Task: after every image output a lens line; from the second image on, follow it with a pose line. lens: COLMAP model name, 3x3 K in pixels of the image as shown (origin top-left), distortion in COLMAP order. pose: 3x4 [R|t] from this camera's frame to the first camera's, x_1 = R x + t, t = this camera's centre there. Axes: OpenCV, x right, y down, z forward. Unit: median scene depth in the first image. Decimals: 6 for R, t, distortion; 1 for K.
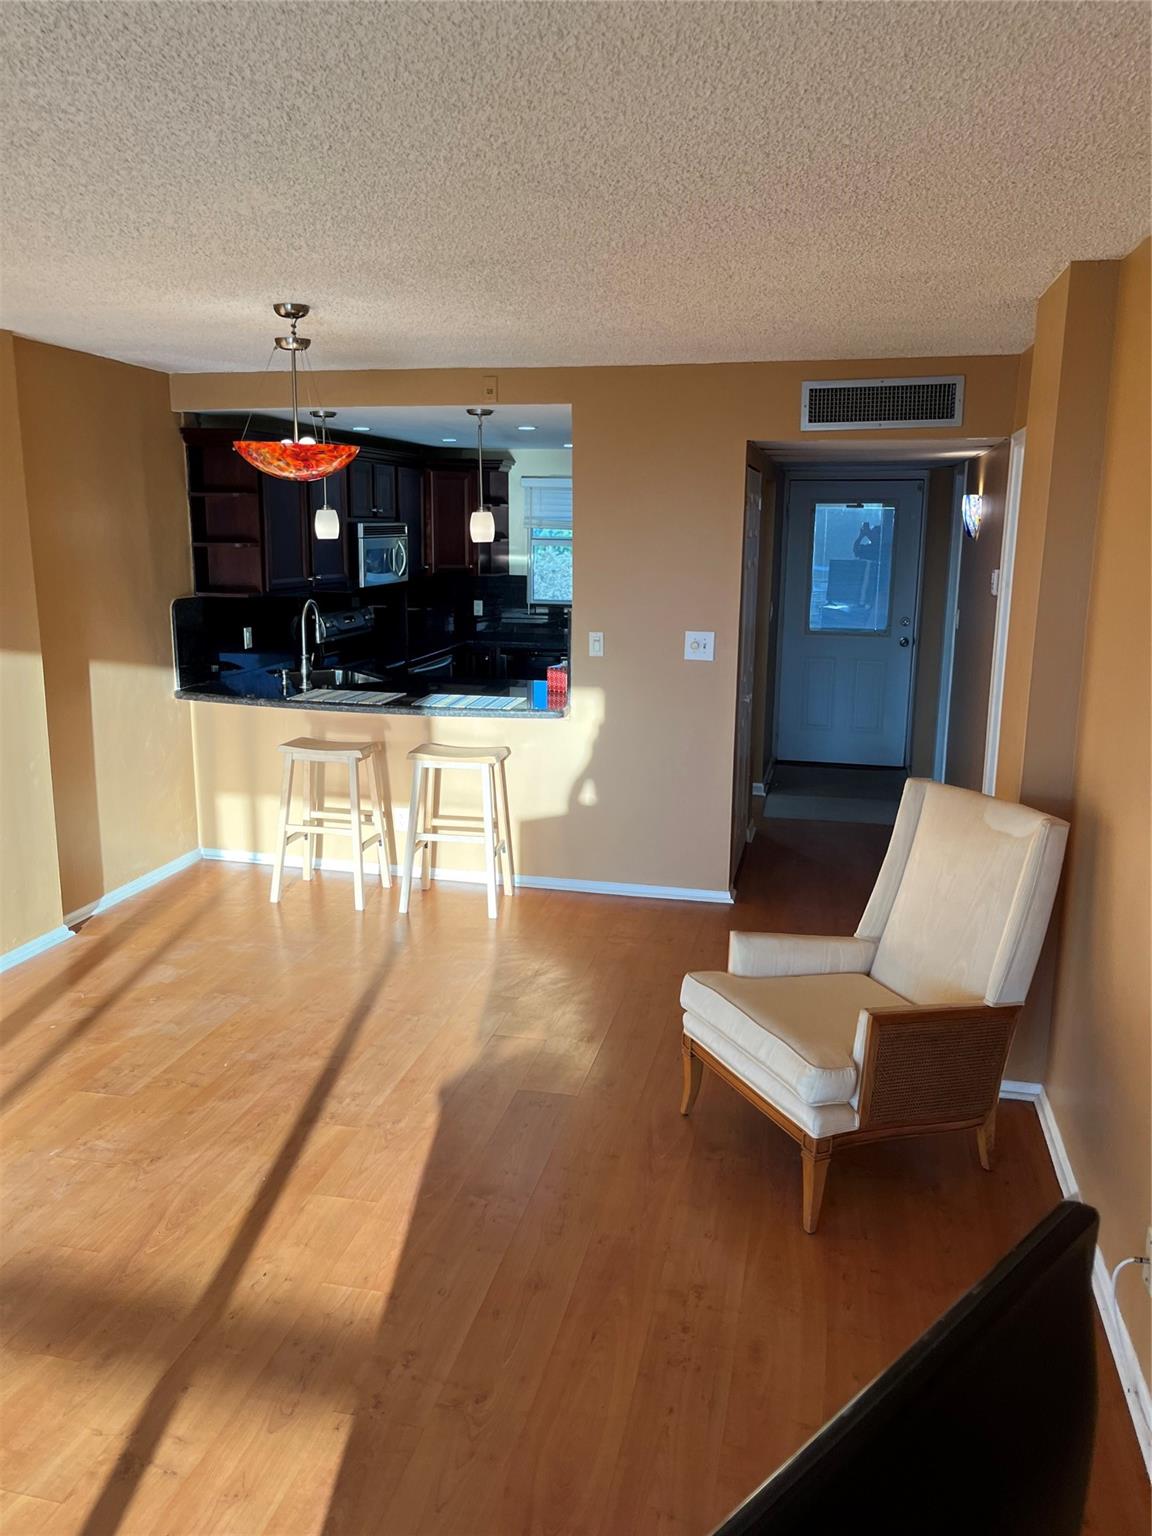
lens RADIAL K [[1162.8, 0, 578.1], [0, 1162.8, 782.5], [0, 0, 1]] dist [0.061733, -0.093932]
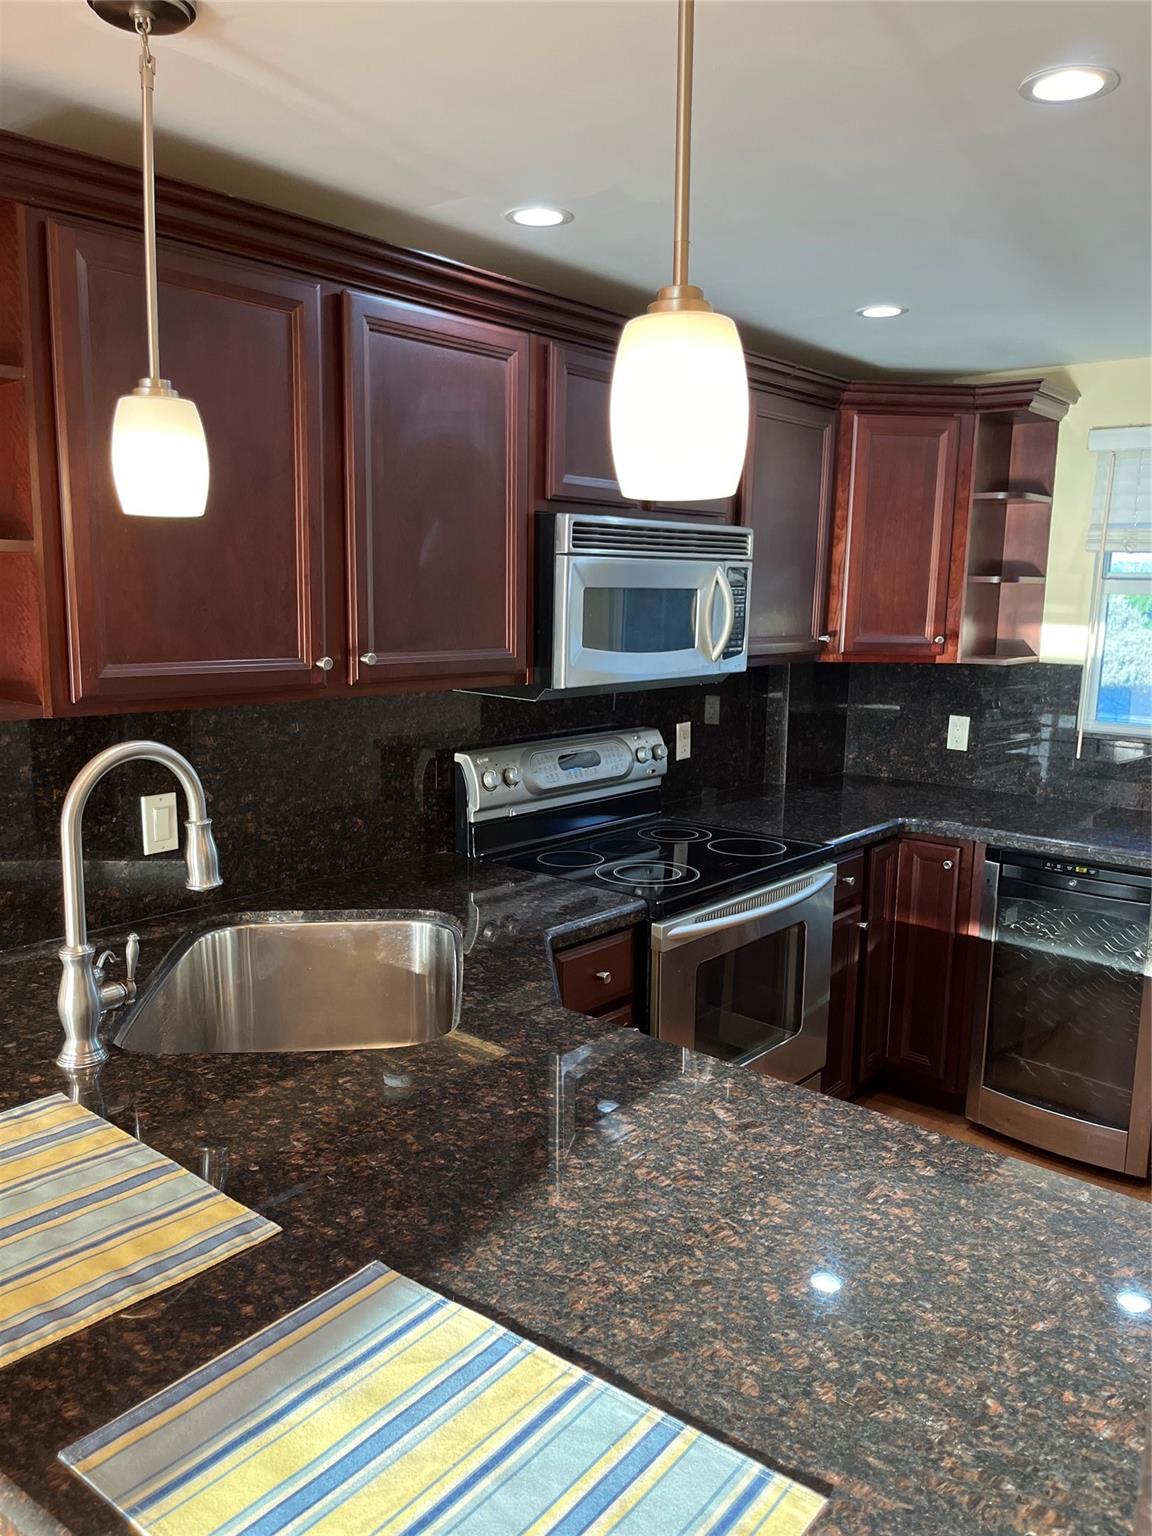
lens RADIAL K [[1195.0, 0, 610.3], [0, 1195.0, 772.1], [0, 0, 1]] dist [0.072553, 0.000832]
pose [[0.897758, 0.078144, -0.433503, -0.008018], [-0.108968, 0.992949, -0.046676, -0.149163], [0.426799, 0.089142, 0.899943, 0.801364]]
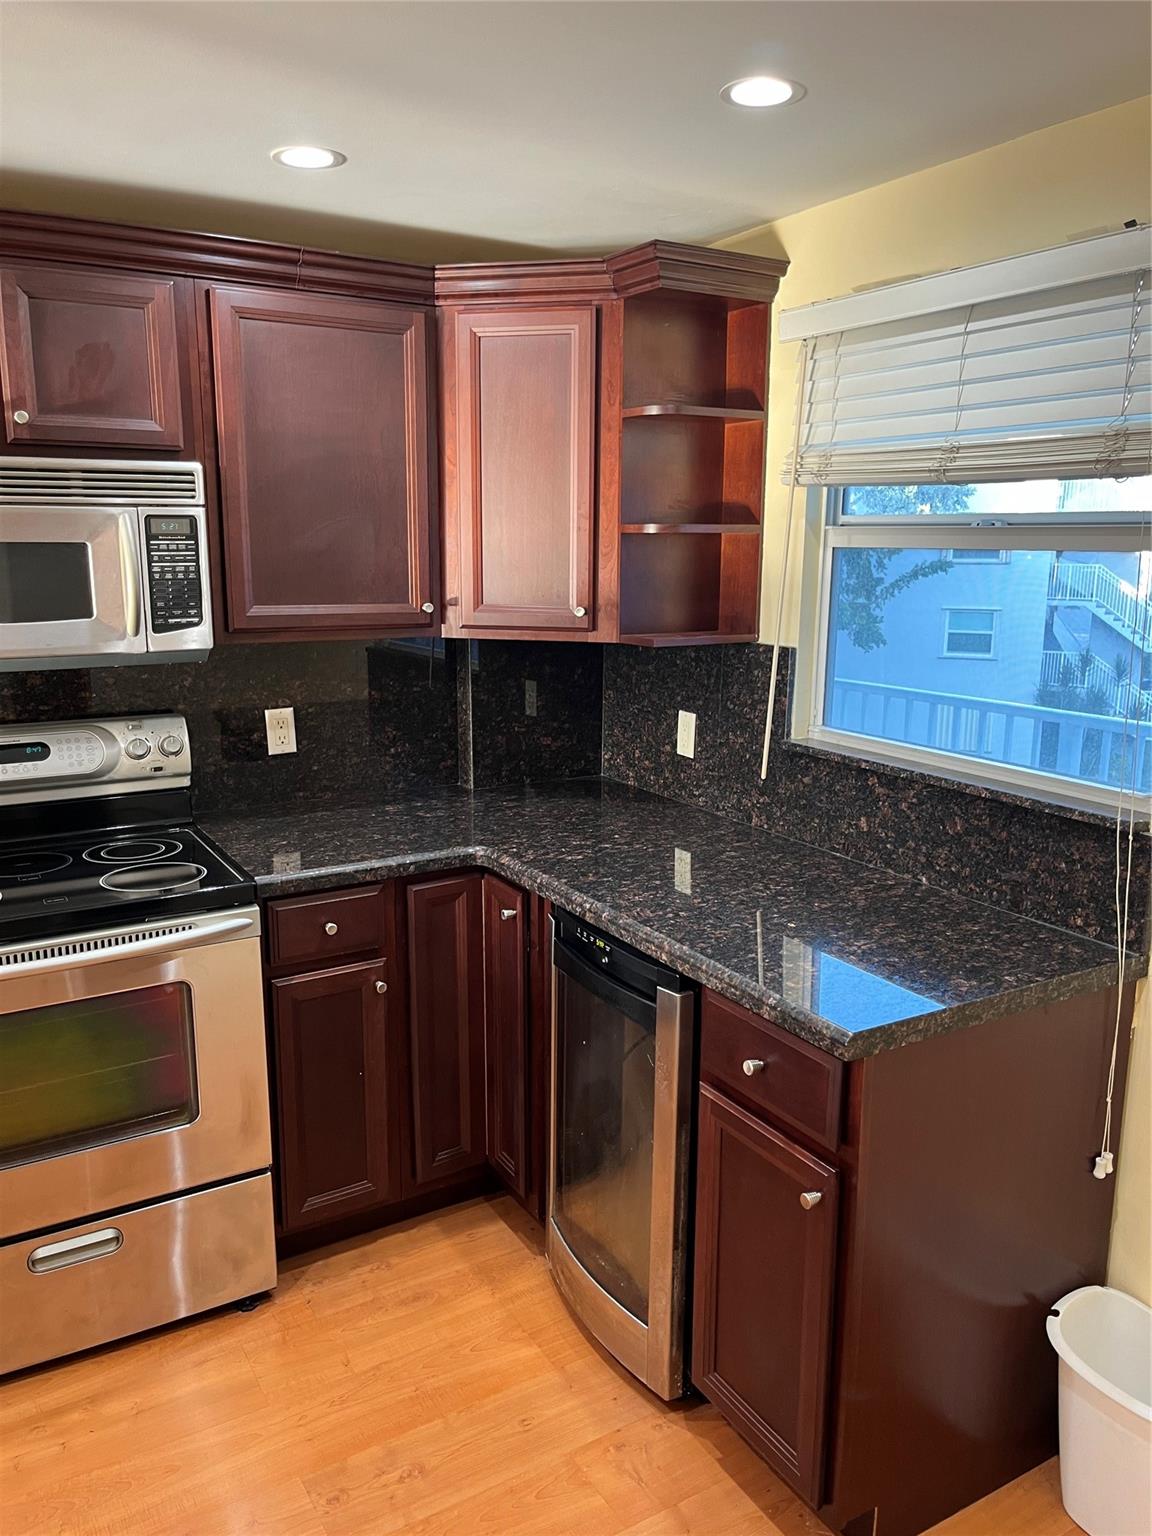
lens RADIAL K [[1166.6, 0, 582.7], [0, 1166.6, 765.5], [0, 0, 1]] dist [0.060994, -0.095366]
pose [[0.688275, 0.132433, -0.713259, 0.199813], [-0.159114, 0.986814, 0.029684, -0.219328], [0.707785, 0.093058, 0.700272, 1.118647]]
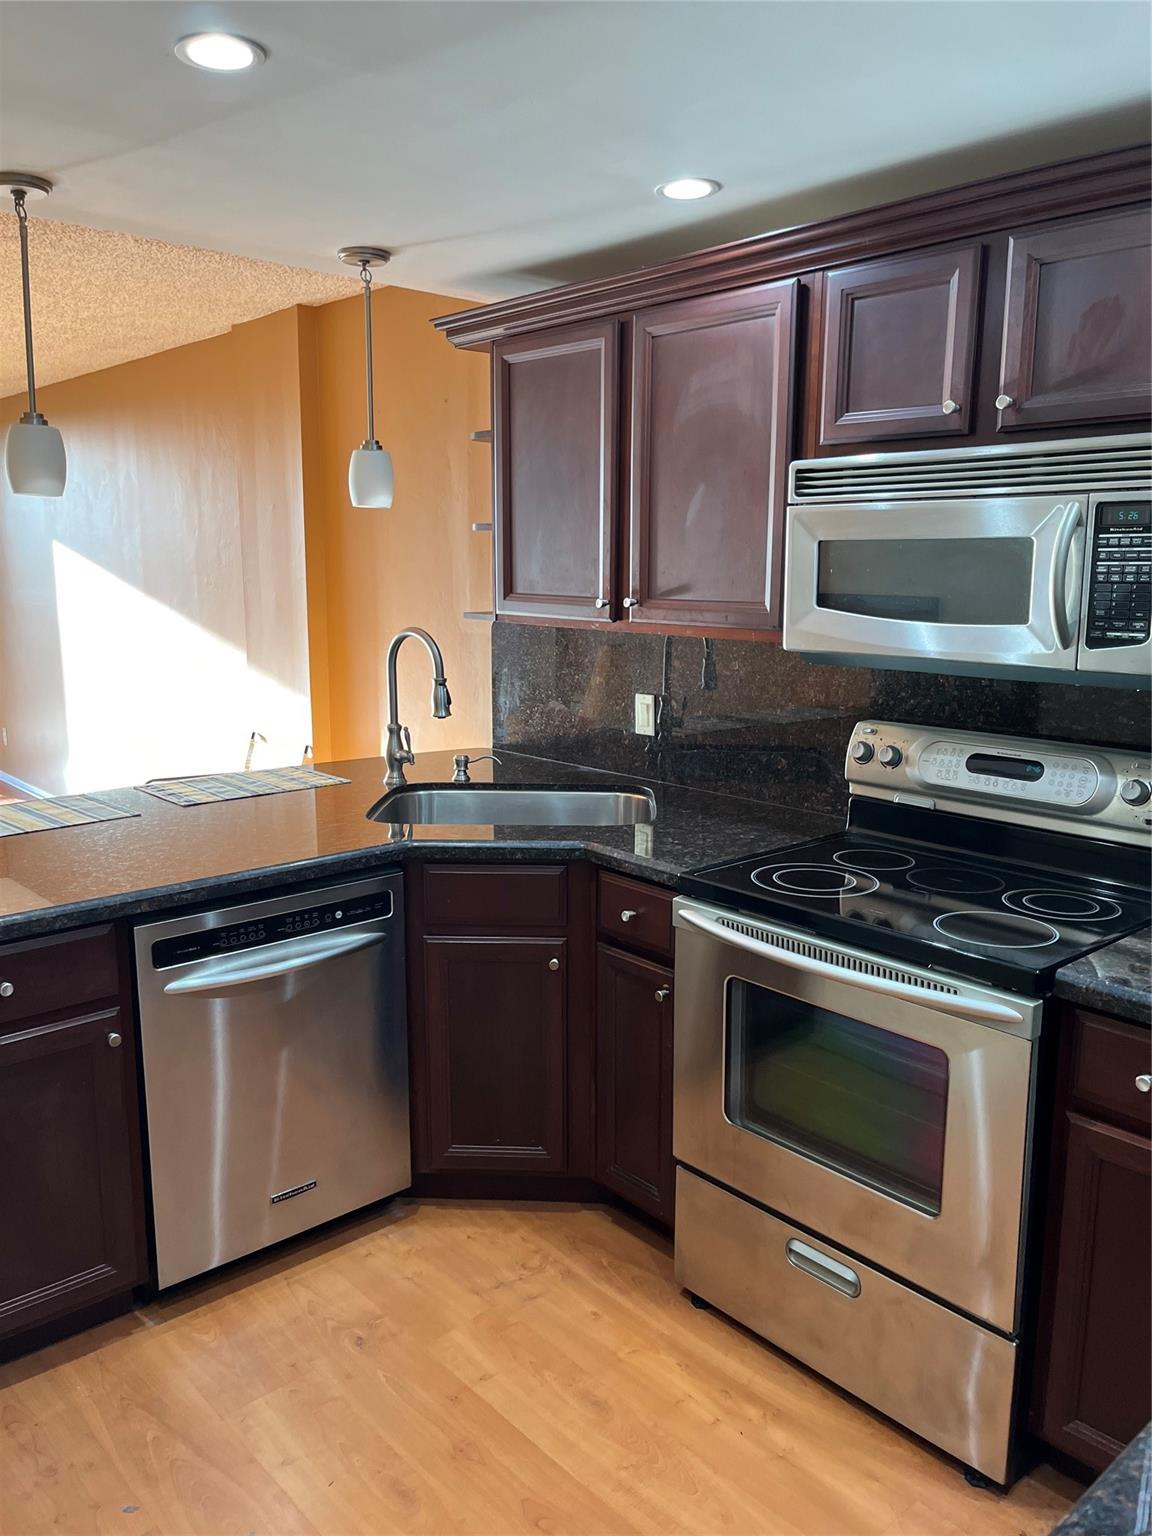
lens RADIAL K [[1166.6, 0, 582.7], [0, 1166.6, 765.5], [0, 0, 1]] dist [0.060994, -0.095366]
pose [[-0.575244, 0.130713, -0.807470, 0.156127], [-0.192942, 0.937613, 0.289232, -0.265854], [0.794901, 0.322174, -0.514137, 1.360581]]
